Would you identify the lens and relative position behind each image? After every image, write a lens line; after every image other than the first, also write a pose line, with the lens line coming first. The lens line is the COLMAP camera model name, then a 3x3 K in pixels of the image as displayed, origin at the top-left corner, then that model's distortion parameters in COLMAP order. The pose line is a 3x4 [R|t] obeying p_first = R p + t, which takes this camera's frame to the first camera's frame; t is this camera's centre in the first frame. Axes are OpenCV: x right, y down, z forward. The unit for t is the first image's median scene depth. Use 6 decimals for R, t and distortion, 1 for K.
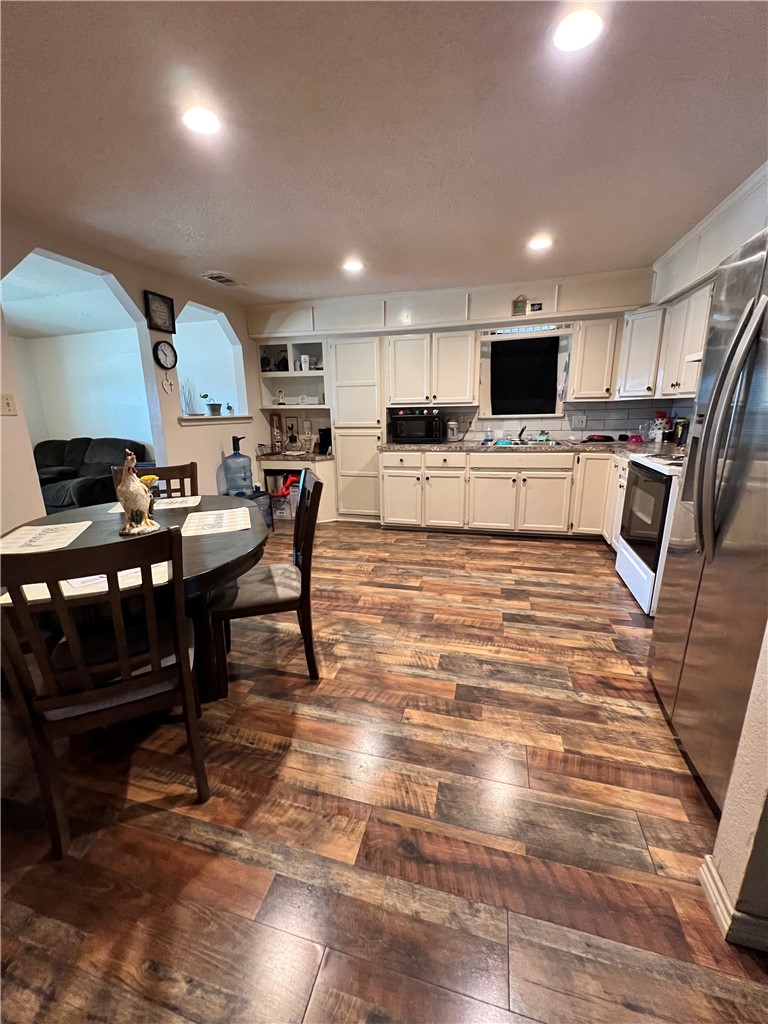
lens RADIAL K [[404.0, 0, 388.7], [0, 404.0, 507.6], [0, 0, 1]] dist [0.003900, 0.000203]
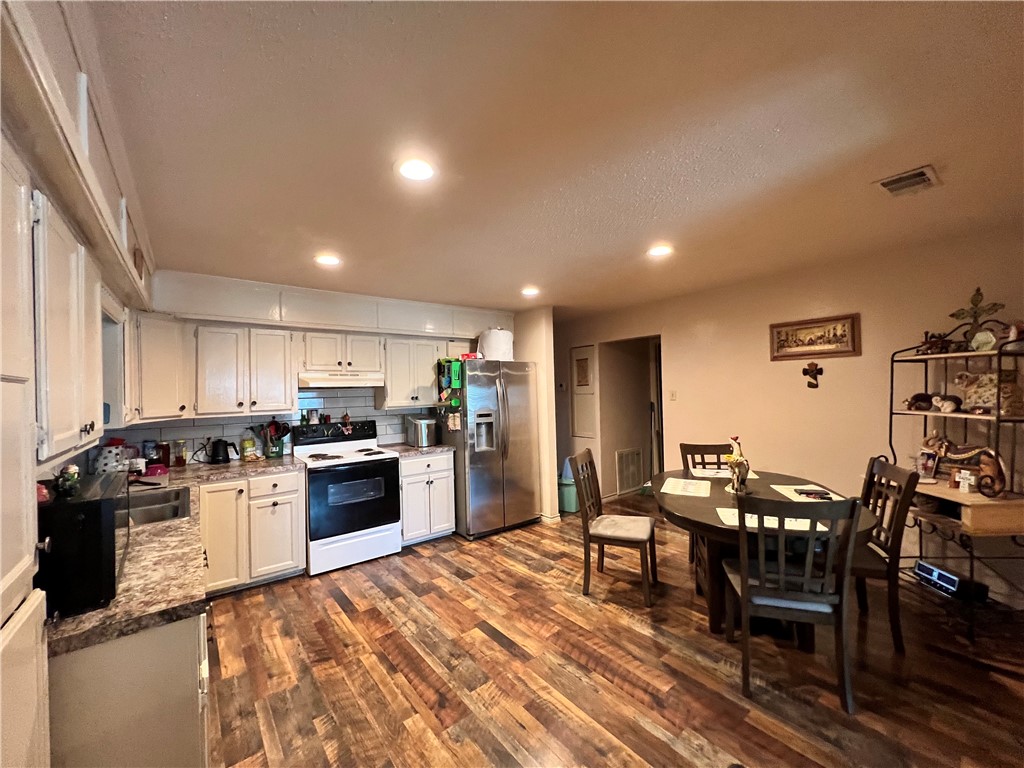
lens RADIAL K [[404.0, 0, 515.1], [0, 404.0, 382.0], [0, 0, 1]] dist [0.003900, 0.000203]
pose [[-0.796507, 0.050813, 0.602490, -0.601861], [0.183509, 0.969775, 0.160815, -0.484876], [-0.576108, 0.238652, -0.781757, 1.725011]]
